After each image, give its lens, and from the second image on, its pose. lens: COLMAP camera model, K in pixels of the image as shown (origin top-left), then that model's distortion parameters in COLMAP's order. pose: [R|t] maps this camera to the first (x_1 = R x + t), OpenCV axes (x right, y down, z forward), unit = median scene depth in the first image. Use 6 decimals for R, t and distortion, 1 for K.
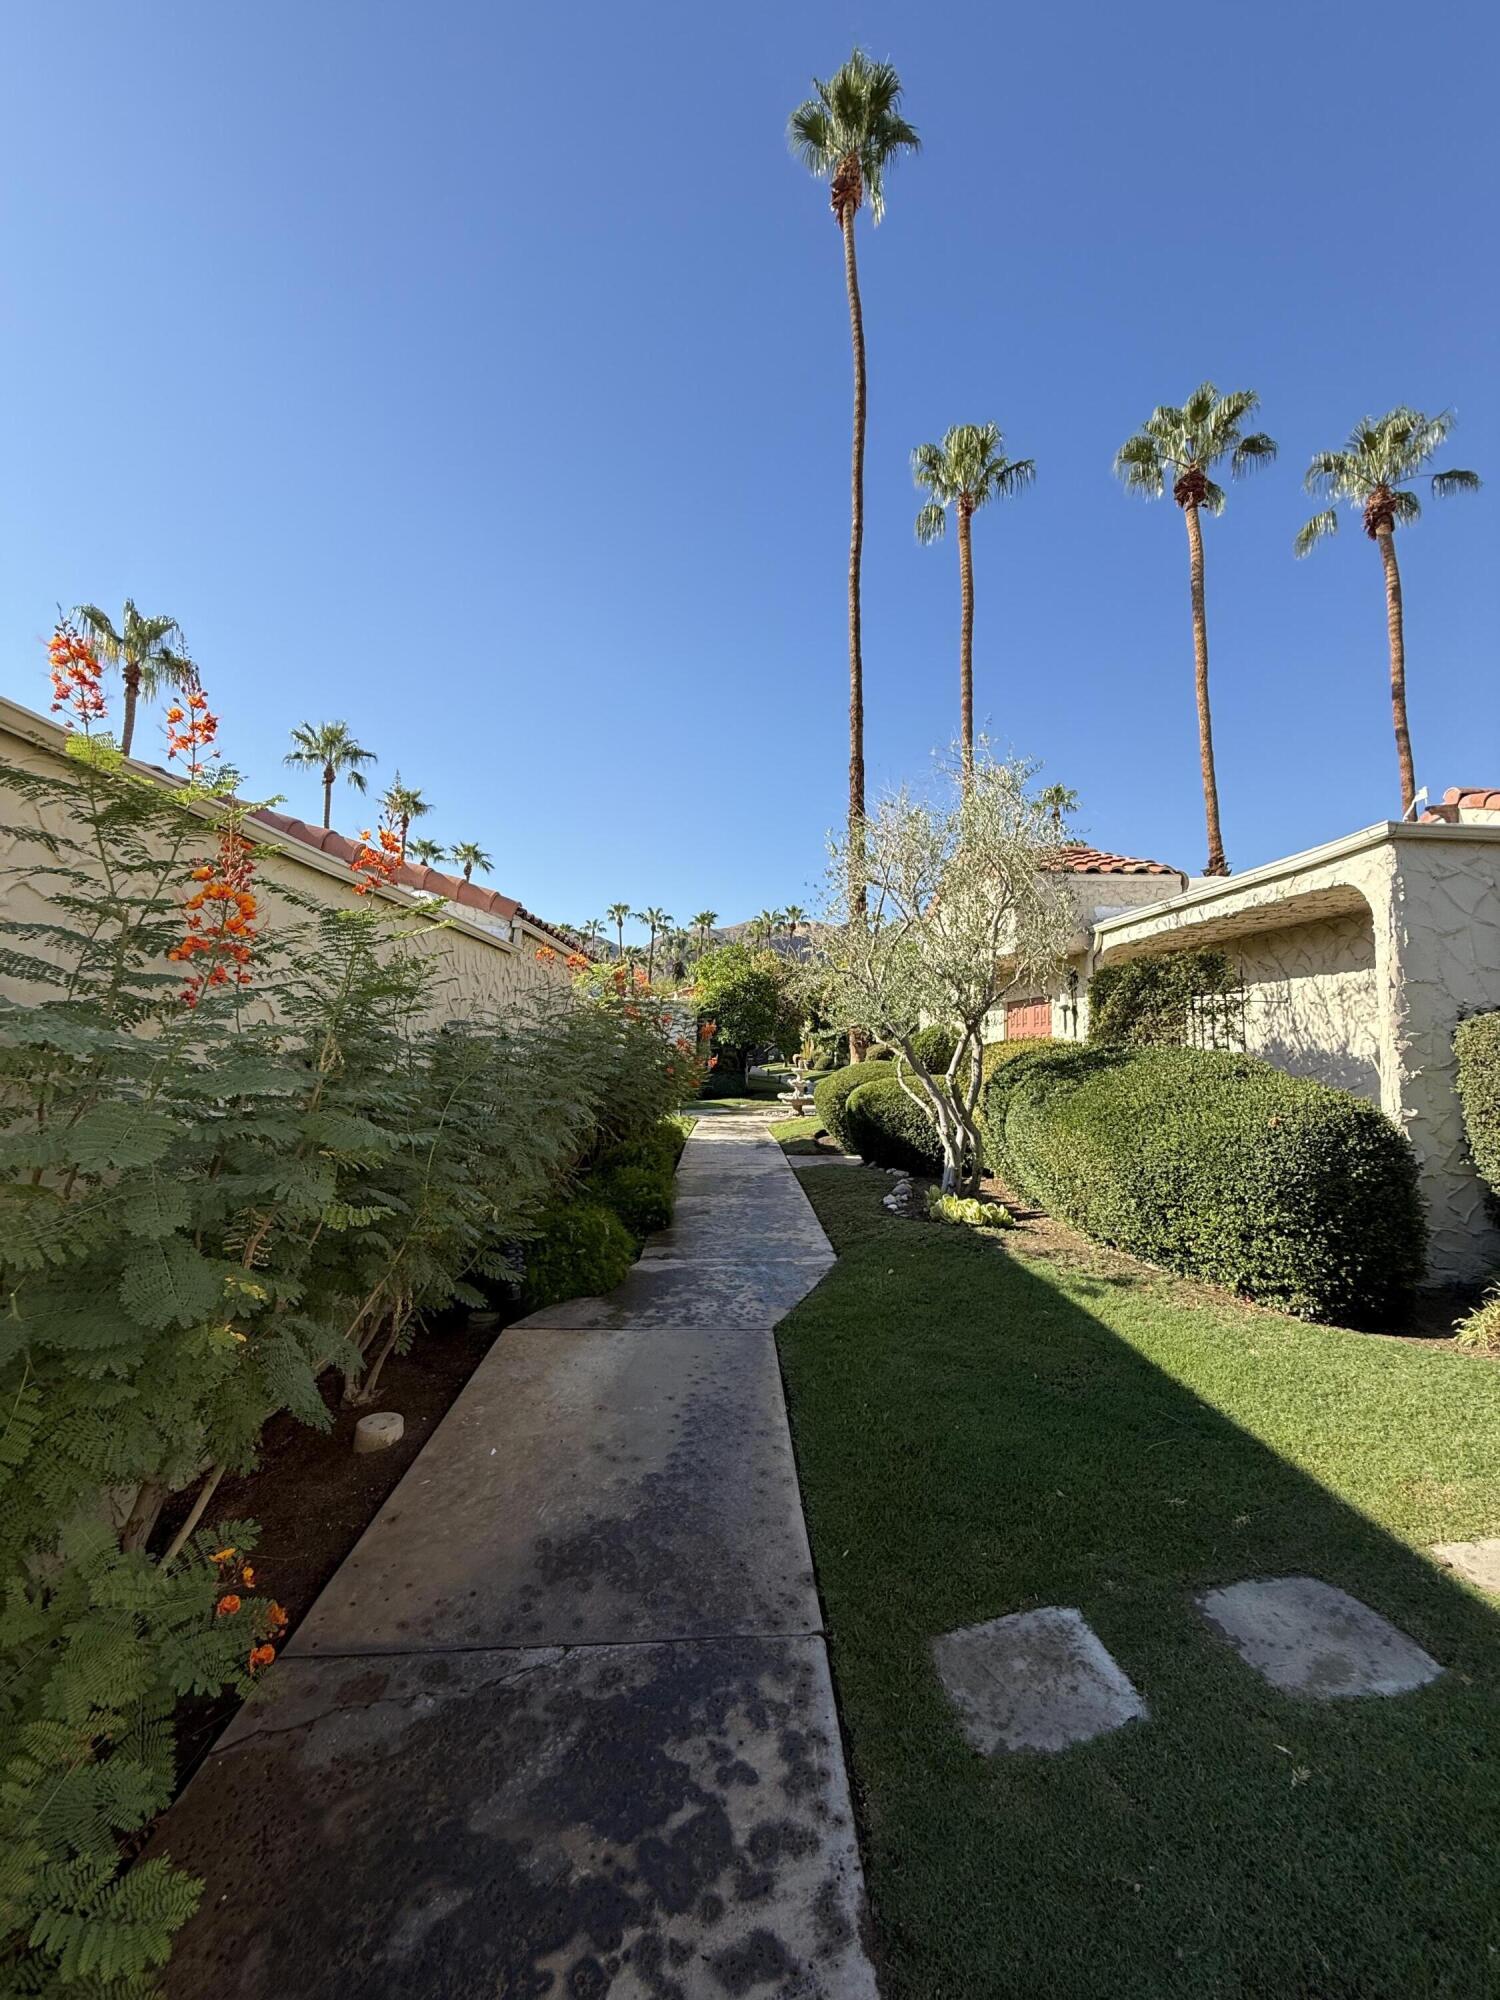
lens RADIAL K [[796.3, 0, 750.0], [0, 796.3, 1000.0], [0, 0, 1]] dist [0.001939, 0.000000]
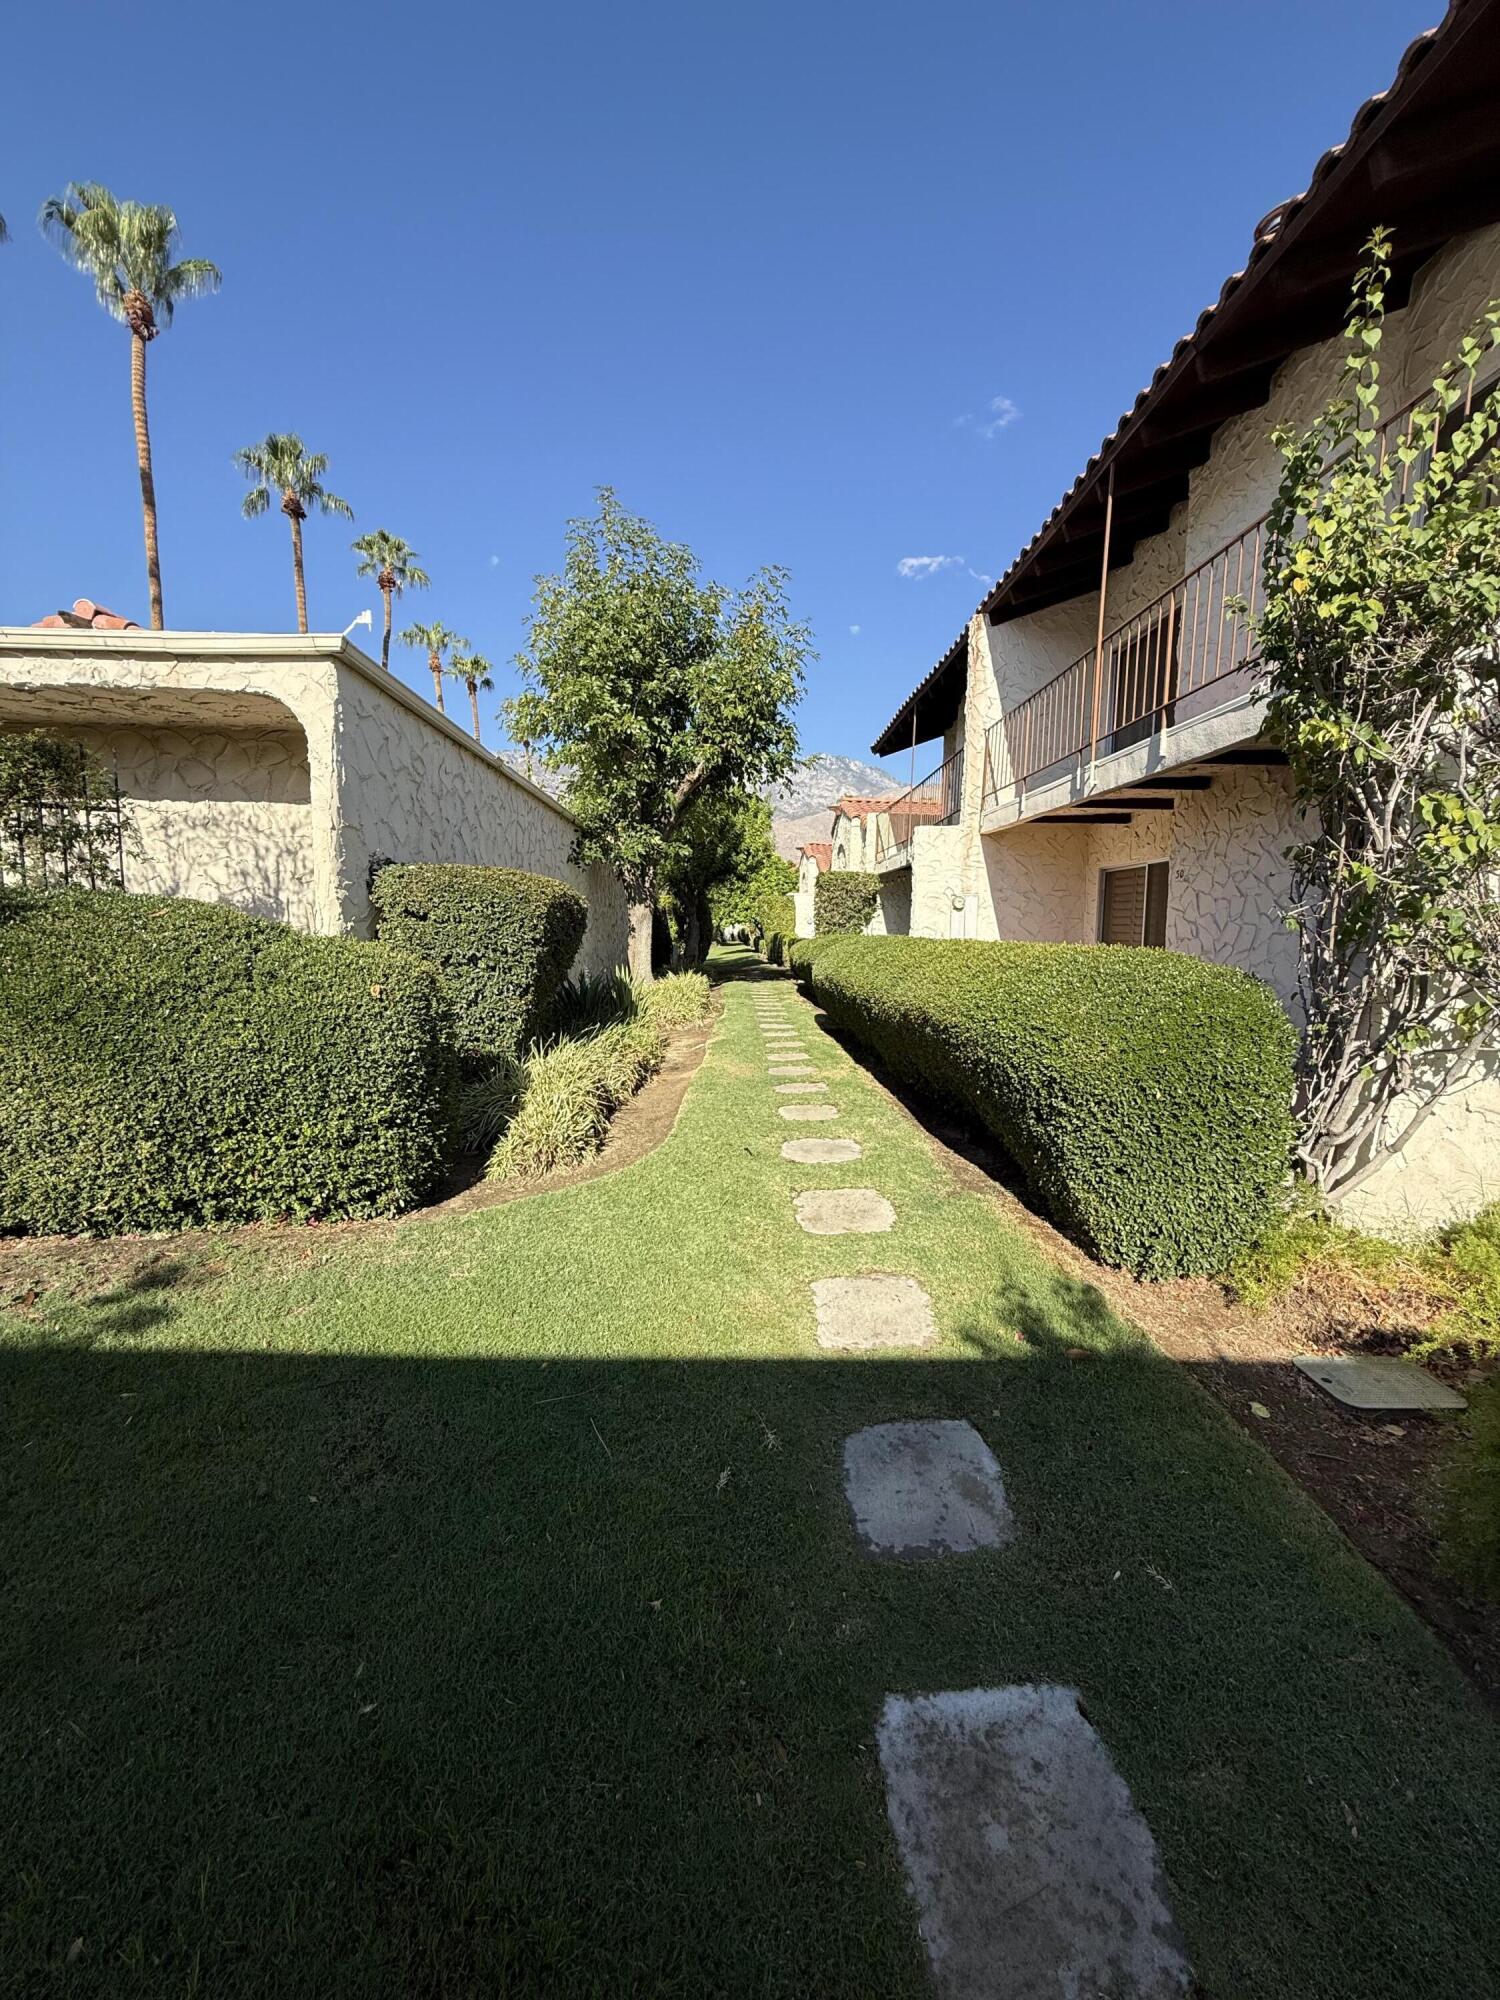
lens RADIAL K [[796.3, 0, 750.0], [0, 796.3, 1000.0], [0, 0, 1]] dist [0.001939, 0.000000]
pose [[0.005919, -0.108731, 0.994054, -0.097693], [-0.083709, 0.990528, 0.108844, 0.035907], [-0.996473, -0.083856, -0.003239, 0.503416]]
